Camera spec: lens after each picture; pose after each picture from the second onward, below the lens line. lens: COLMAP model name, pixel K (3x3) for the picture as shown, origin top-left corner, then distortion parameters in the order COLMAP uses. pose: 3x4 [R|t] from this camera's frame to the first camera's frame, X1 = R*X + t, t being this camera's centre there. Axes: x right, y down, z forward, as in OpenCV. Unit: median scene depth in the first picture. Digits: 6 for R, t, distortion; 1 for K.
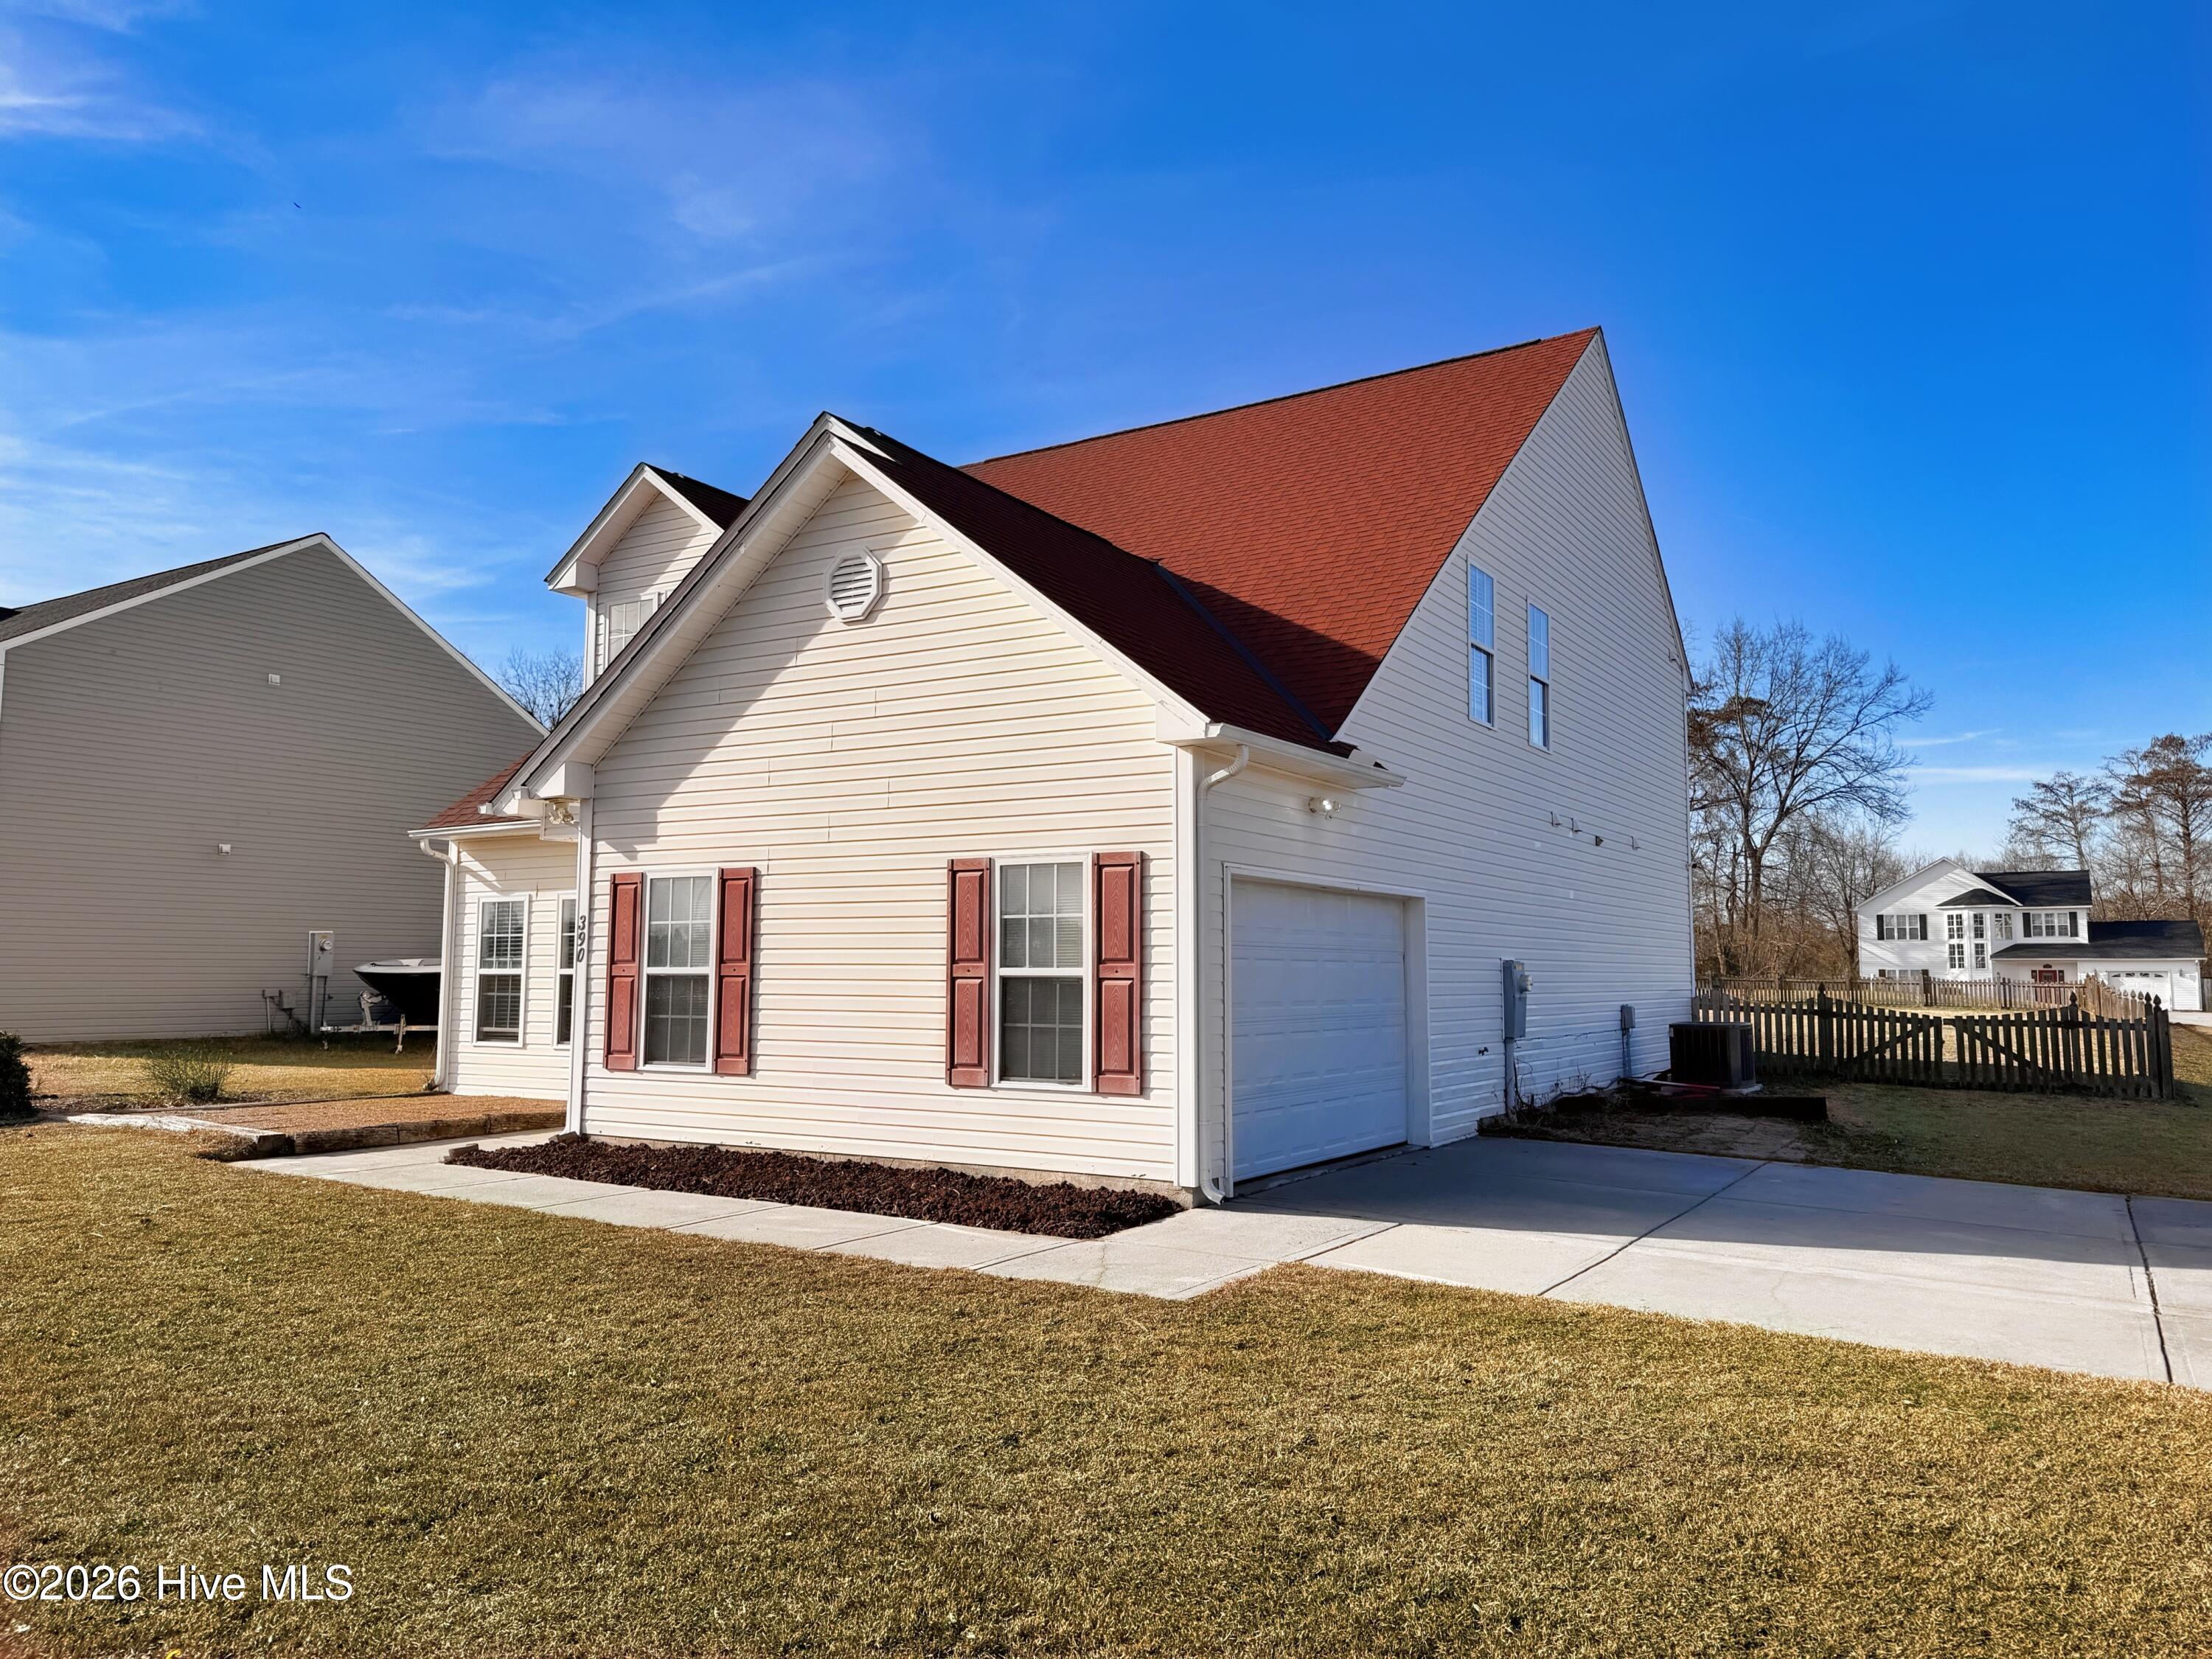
lens RADIAL K [[1517.4, 0, 1176.1], [0, 1517.4, 834.8], [0, 0, 1]] dist [0.140413, -0.165071]
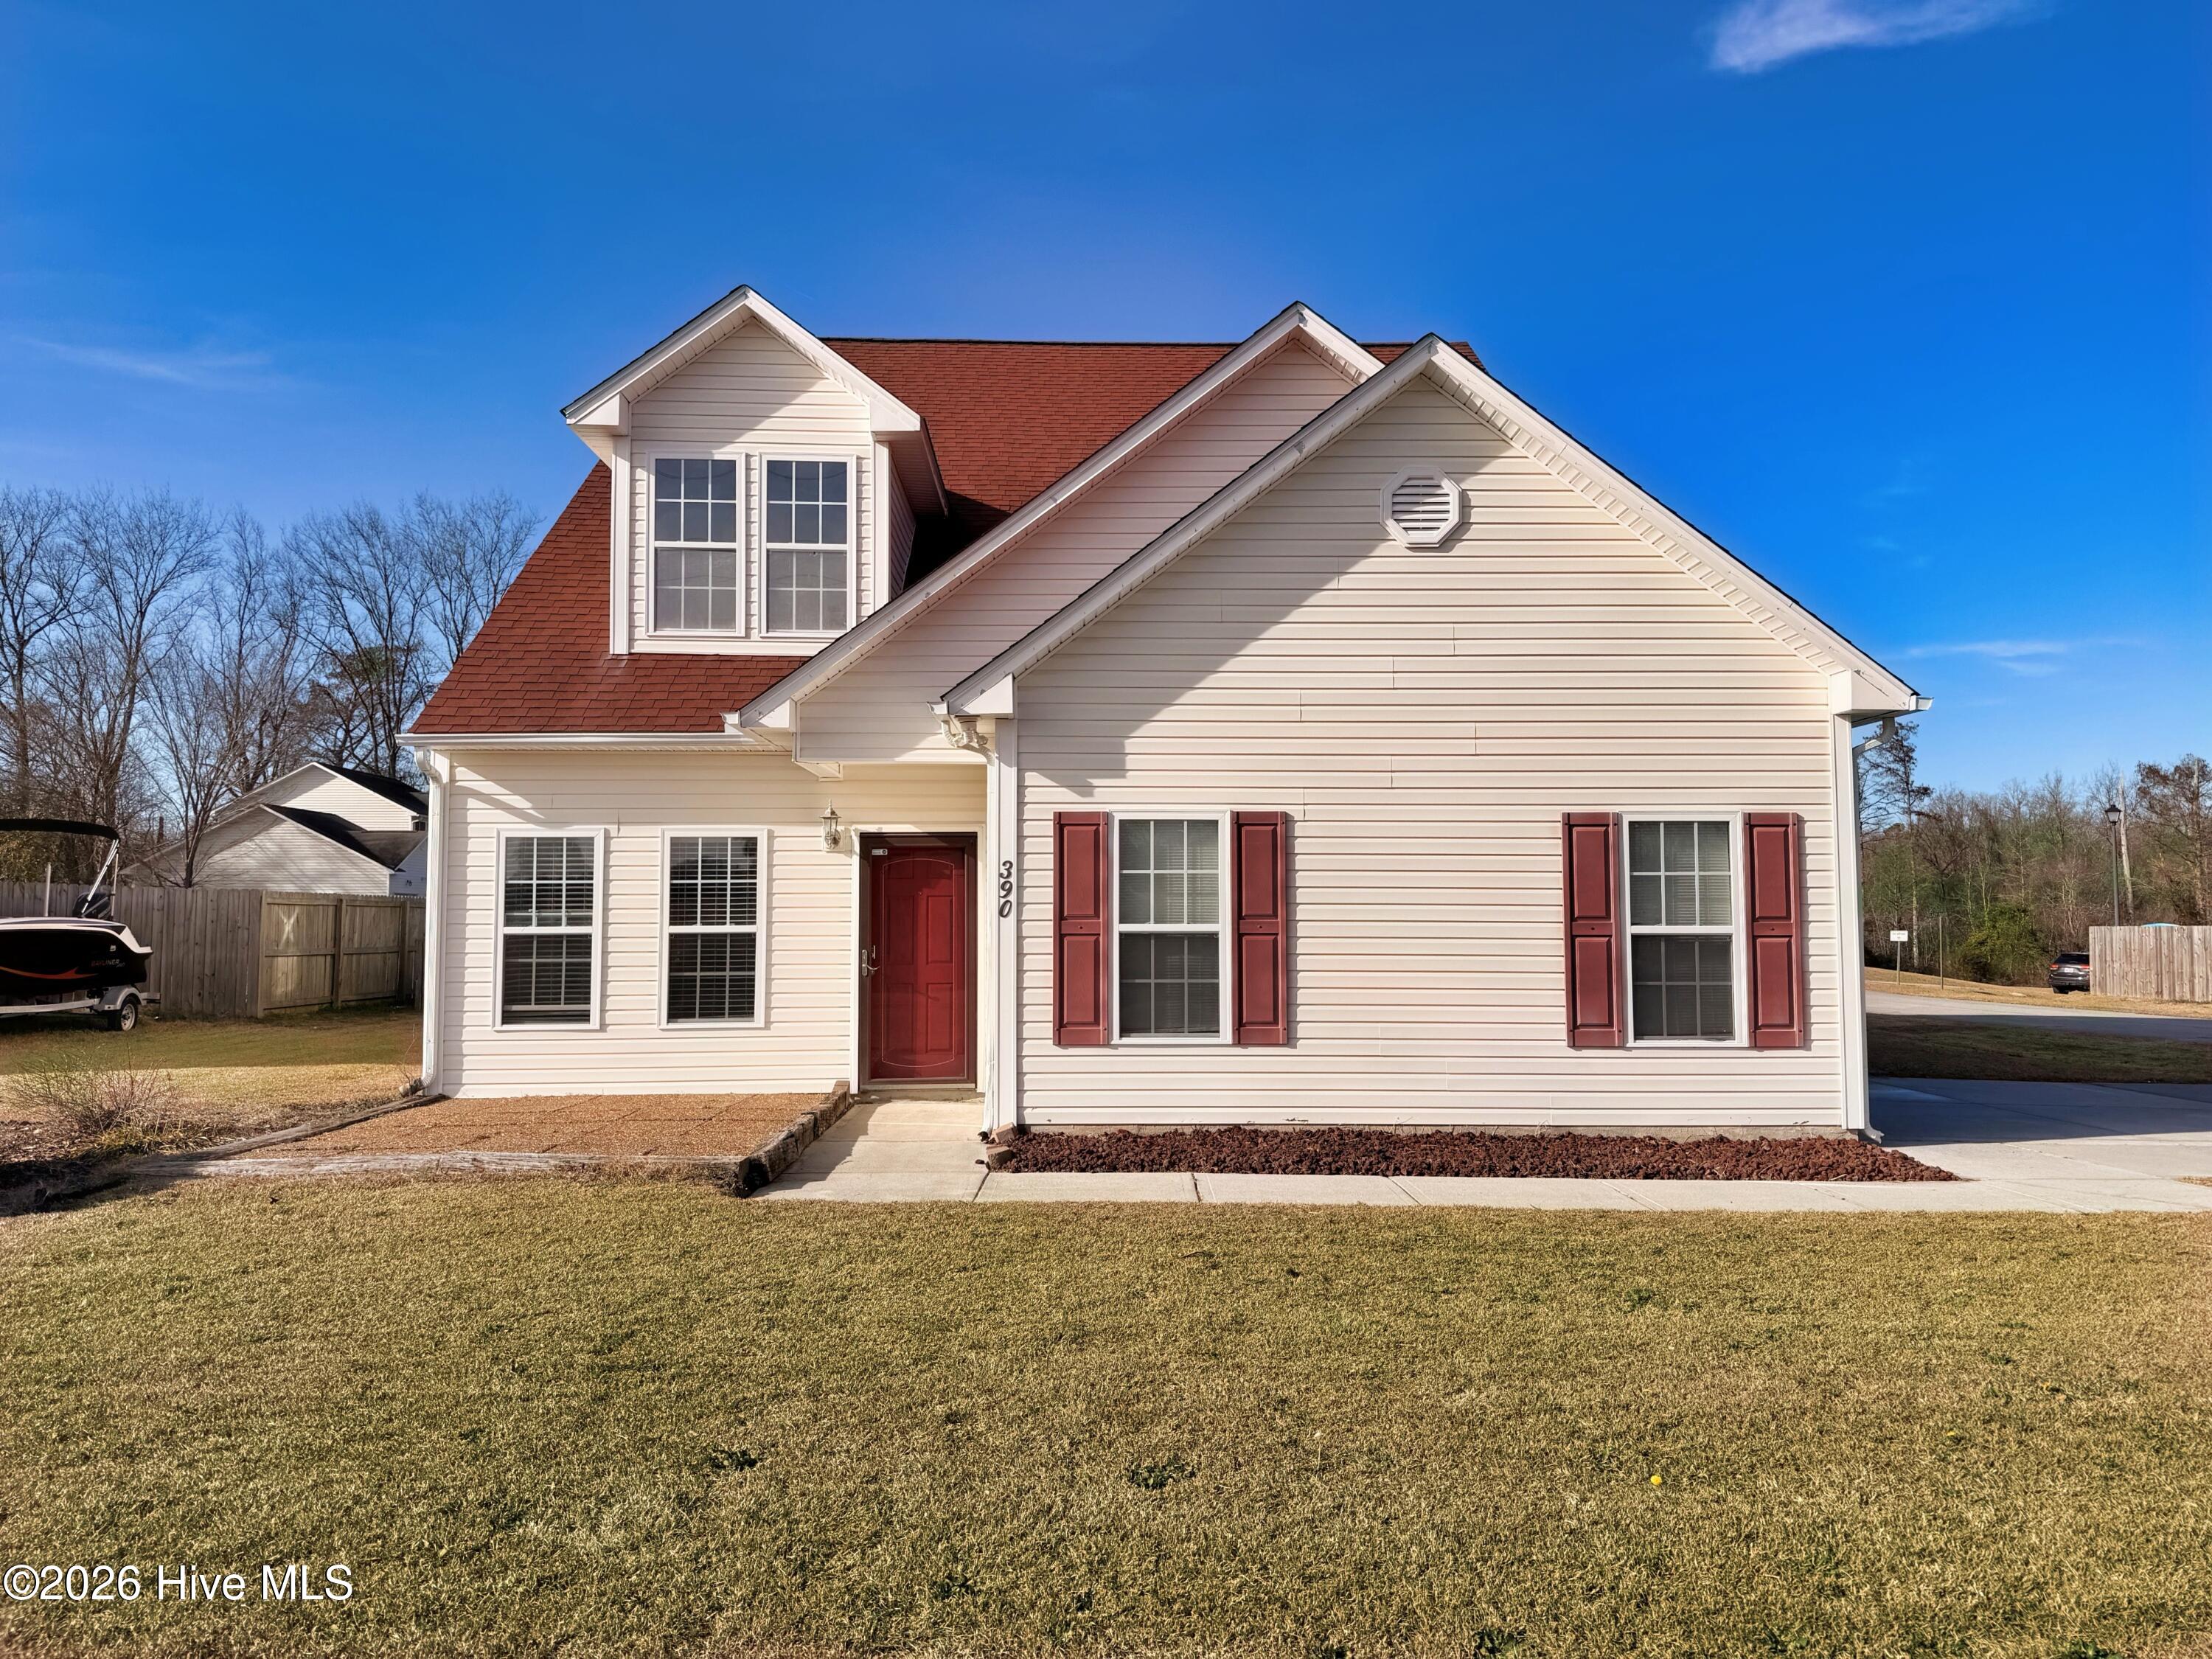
lens RADIAL K [[1517.4, 0, 1176.1], [0, 1517.4, 834.8], [0, 0, 1]] dist [0.140413, -0.165071]
pose [[0.847115, 0.026144, 0.530767, -0.787052], [-0.043064, 0.998881, 0.019529, 0.019893], [-0.529662, -0.039400, 0.847293, 0.284482]]
